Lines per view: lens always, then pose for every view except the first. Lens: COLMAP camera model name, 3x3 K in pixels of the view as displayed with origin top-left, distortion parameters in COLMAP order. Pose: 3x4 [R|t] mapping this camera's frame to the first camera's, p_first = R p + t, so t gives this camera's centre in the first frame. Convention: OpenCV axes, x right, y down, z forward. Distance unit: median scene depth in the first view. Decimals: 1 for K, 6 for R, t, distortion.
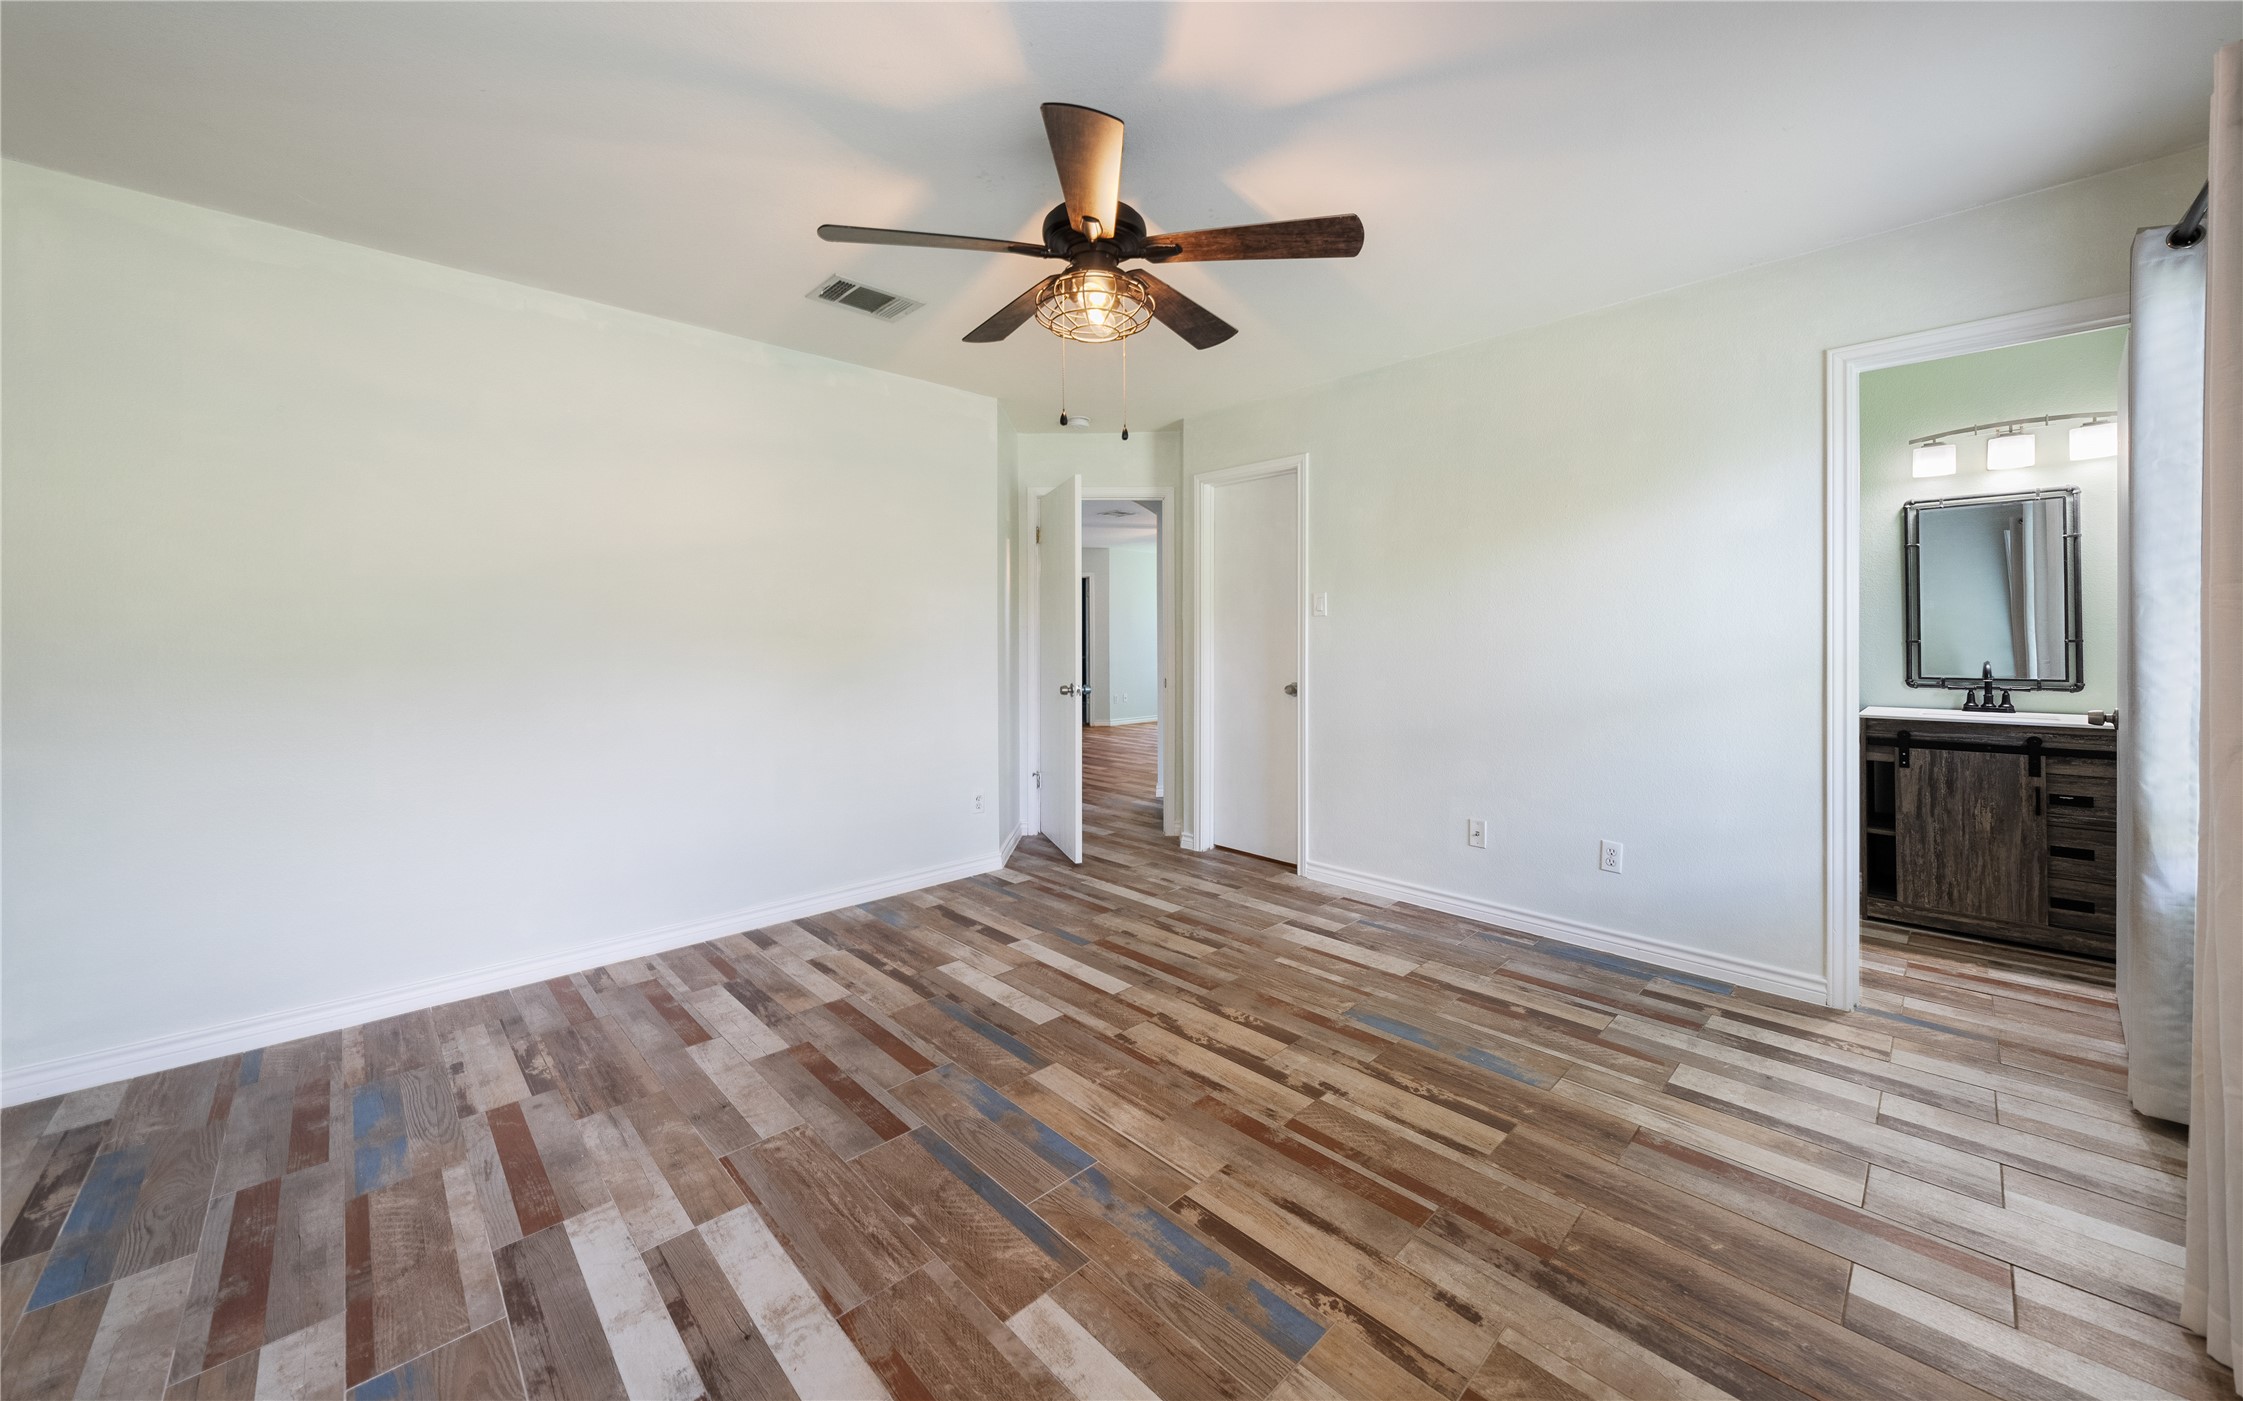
lens RADIAL K [[832.1, 0, 1122.2], [0, 832.1, 643.4], [0, 0, 1]] dist [0.000351, 0.000047]
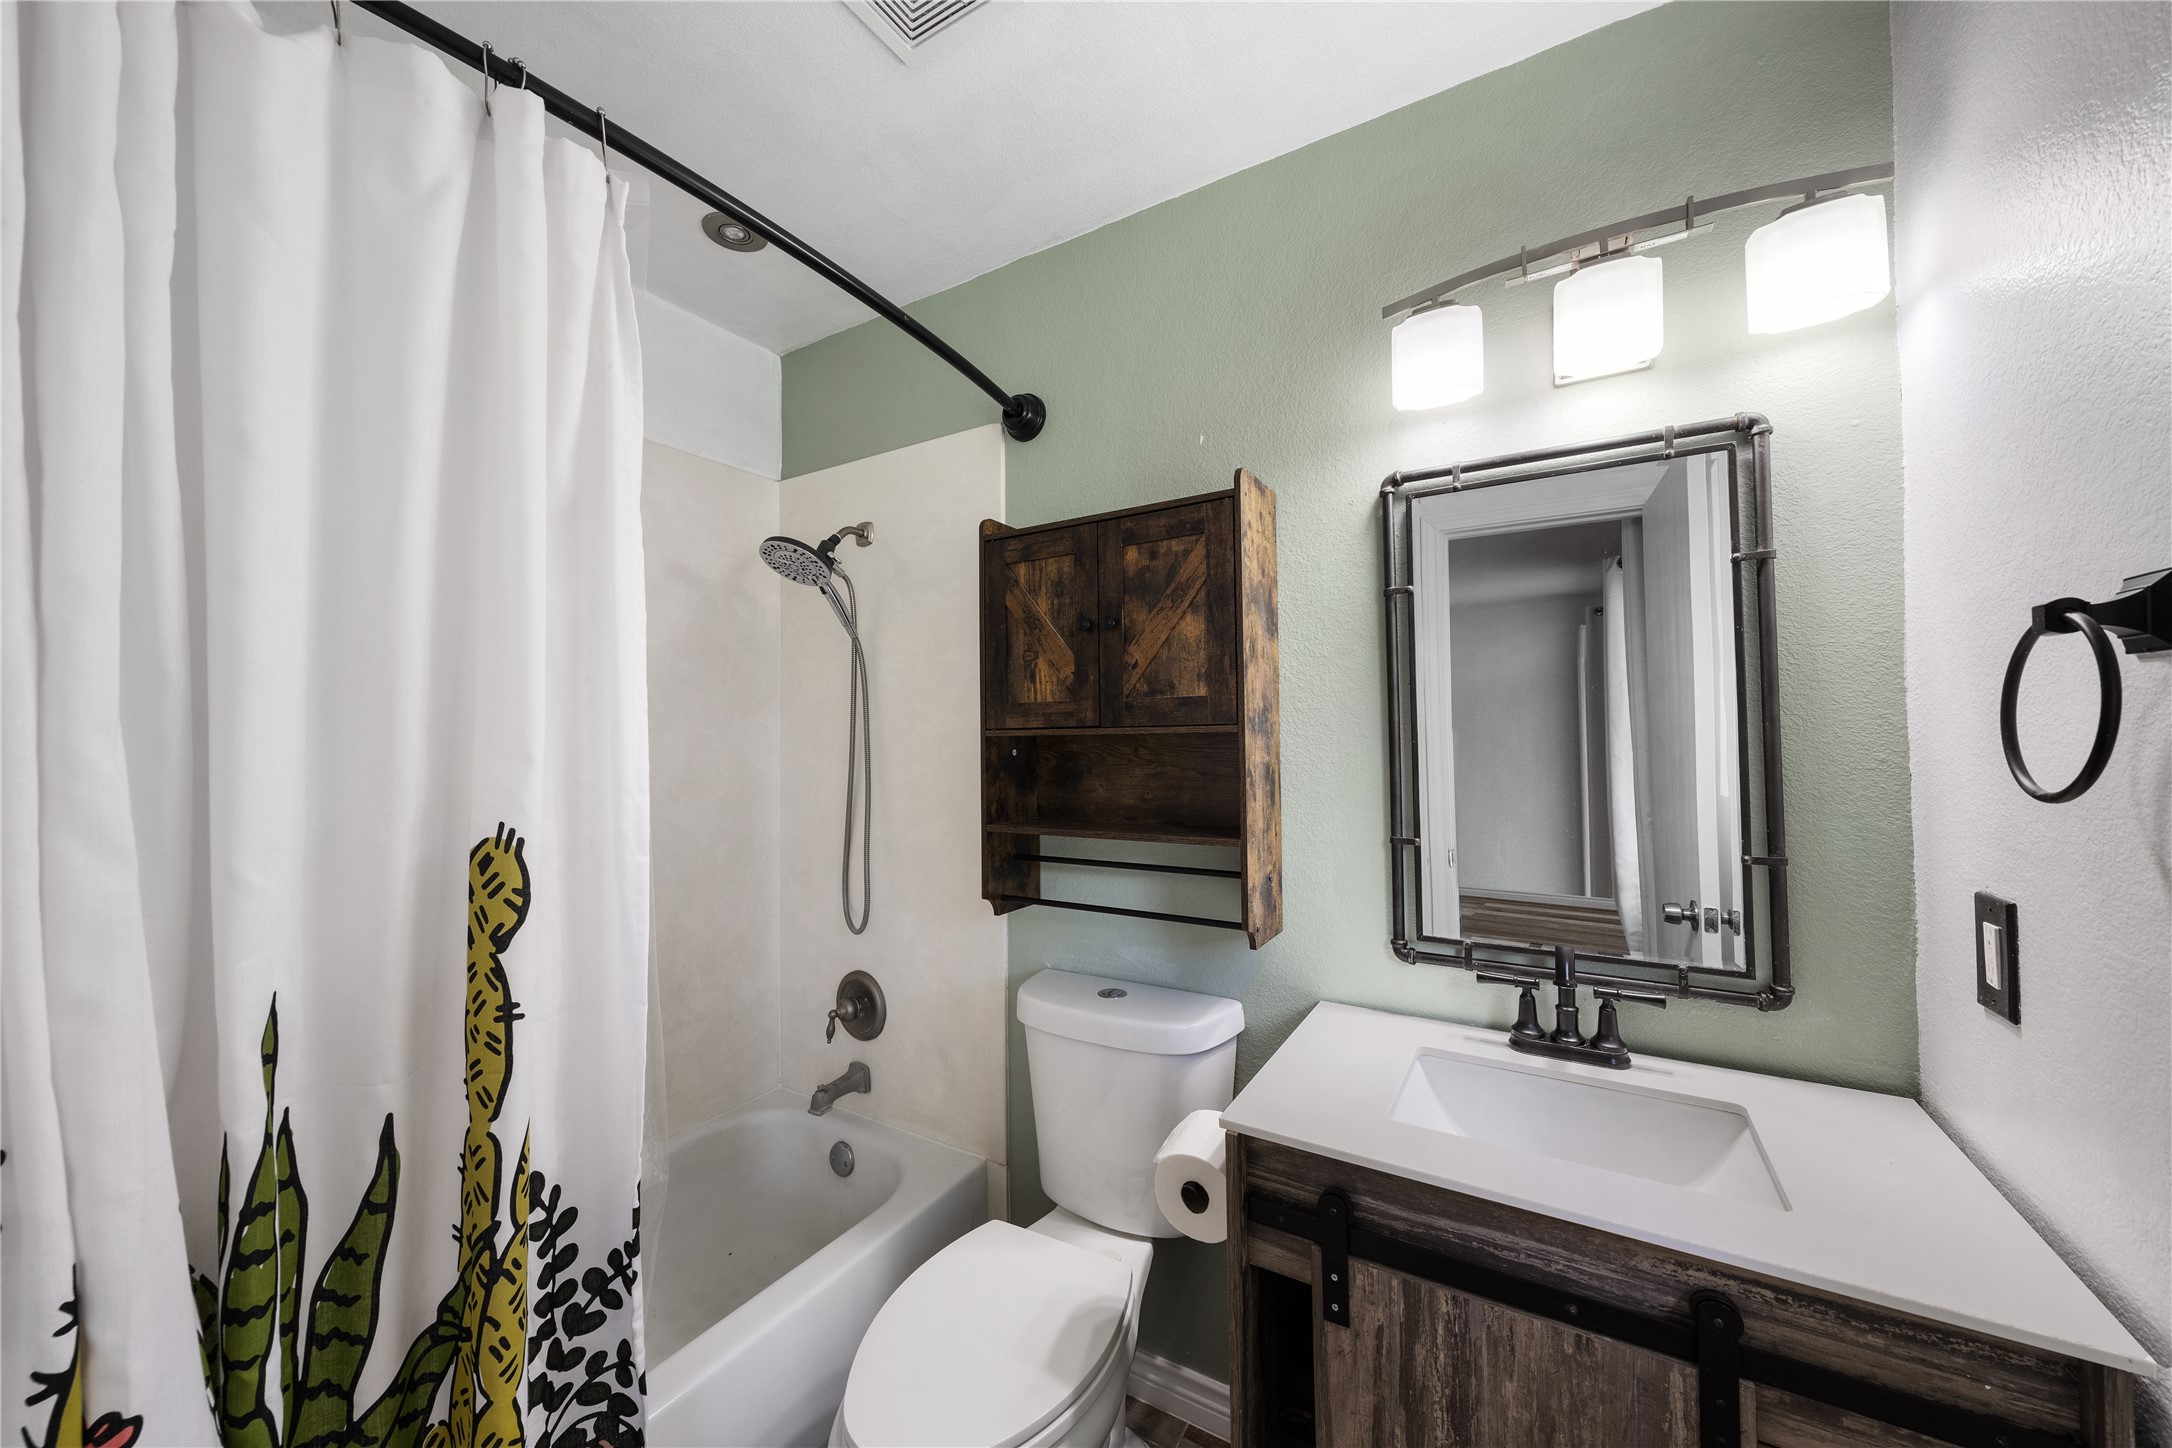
lens RADIAL K [[798.9, 0, 1084.9], [0, 798.9, 724.0], [0, 0, 1]] dist [-0.000603, -0.000067]
pose [[0.965157, 0.002851, 0.261655, 0.986704], [0.003369, 0.999722, -0.023322, -0.066621], [-0.261649, 0.023391, 0.964880, 0.946718]]
